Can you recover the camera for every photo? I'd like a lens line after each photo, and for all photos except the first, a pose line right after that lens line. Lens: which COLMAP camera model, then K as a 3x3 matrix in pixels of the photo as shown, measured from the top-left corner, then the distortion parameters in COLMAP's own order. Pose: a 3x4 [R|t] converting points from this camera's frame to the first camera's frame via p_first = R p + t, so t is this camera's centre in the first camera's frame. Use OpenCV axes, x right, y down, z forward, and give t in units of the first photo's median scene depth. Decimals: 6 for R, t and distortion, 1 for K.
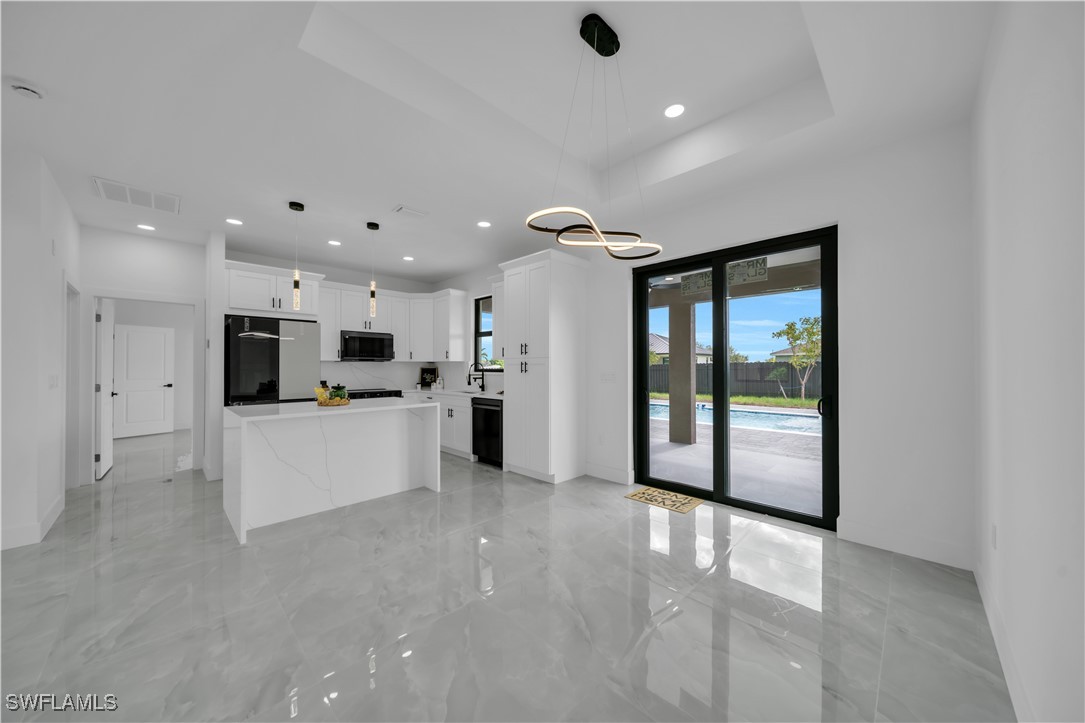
lens RADIAL K [[375.3, 0, 541.5], [0, 375.3, 364.5], [0, 0, 1]] dist [0.000159, 0.000165]
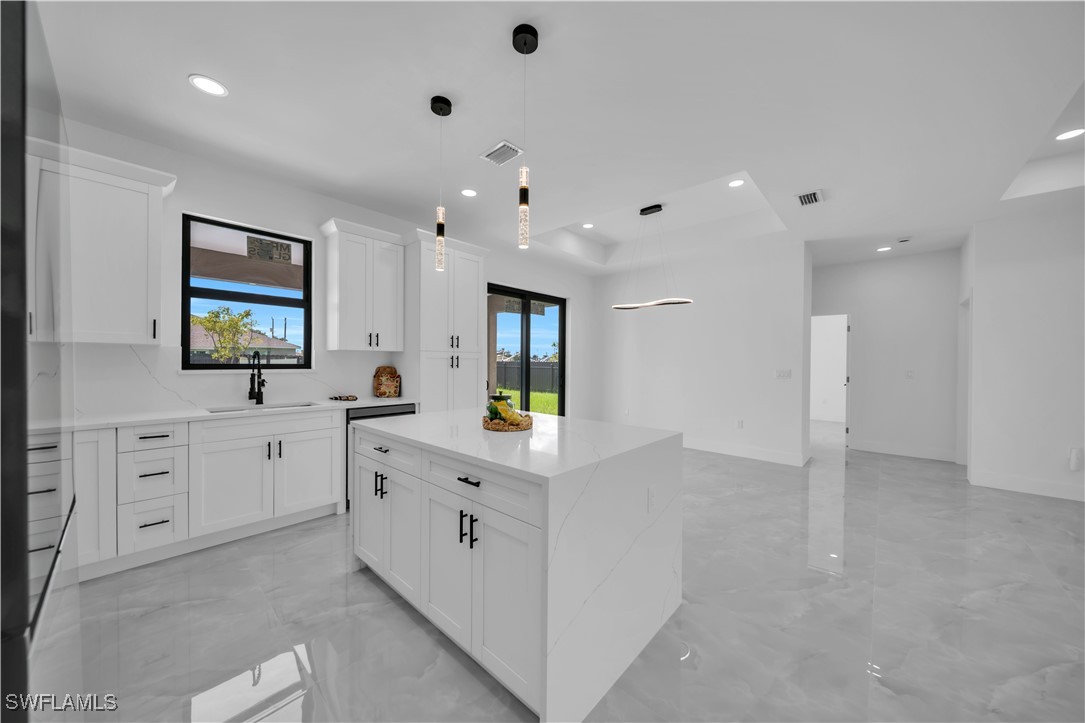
lens RADIAL K [[376.1, 0, 541.5], [0, 376.1, 369.2], [0, 0, 1]] dist [0.008383, 0.000064]
pose [[-0.036786, -0.016534, 0.999186, -0.810592], [-0.016582, 0.999736, 0.015933, 0.005623], [-0.999186, -0.015982, -0.037051, 0.693232]]
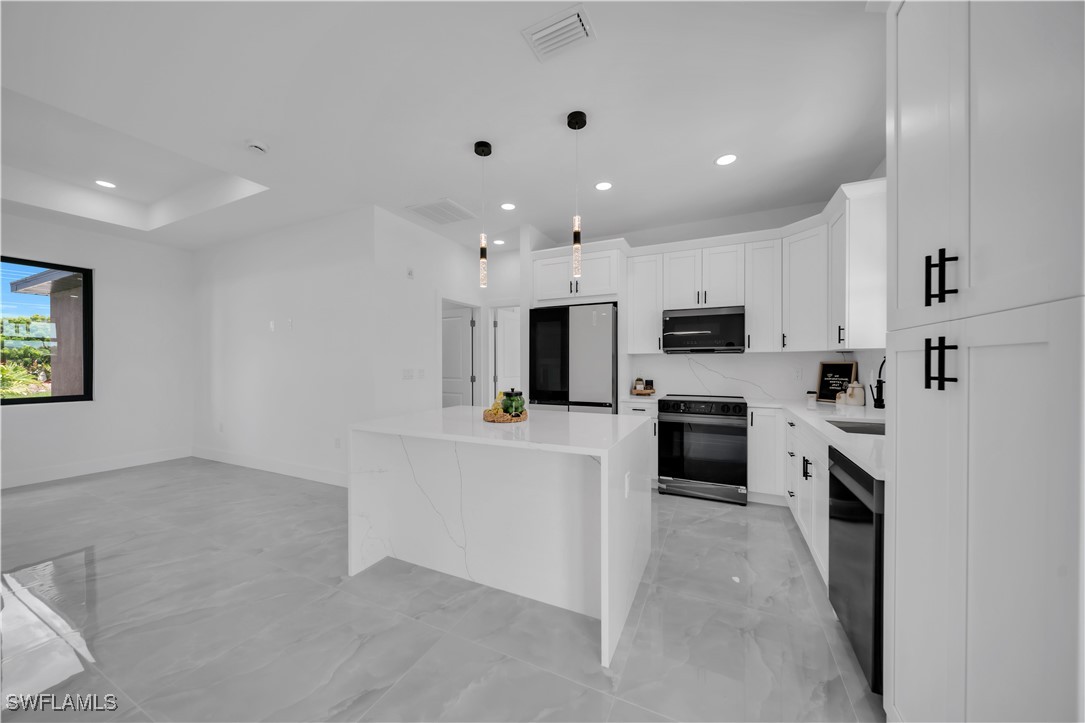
lens RADIAL K [[375.3, 0, 541.5], [0, 375.3, 364.5], [0, 0, 1]] dist [0.000159, 0.000165]
pose [[0.328104, 0.004915, -0.944629, 0.068227], [0.009653, 0.999917, 0.008556, 0.003330], [0.944592, -0.011926, 0.328029, 0.601722]]
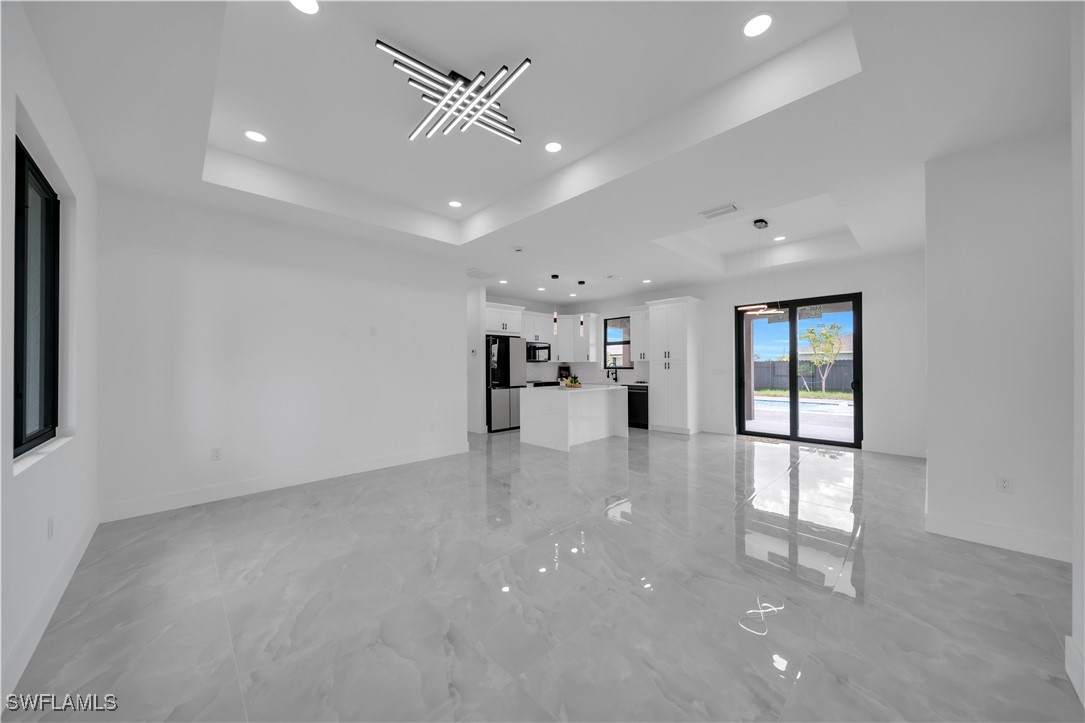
lens RADIAL K [[375.3, 0, 541.5], [0, 375.3, 364.5], [0, 0, 1]] dist [0.000159, 0.000165]
pose [[0.999812, -0.004286, -0.018915, -0.479779], [0.004347, 0.999985, 0.003215, -0.004693], [0.018901, -0.003297, 0.999816, -0.560508]]
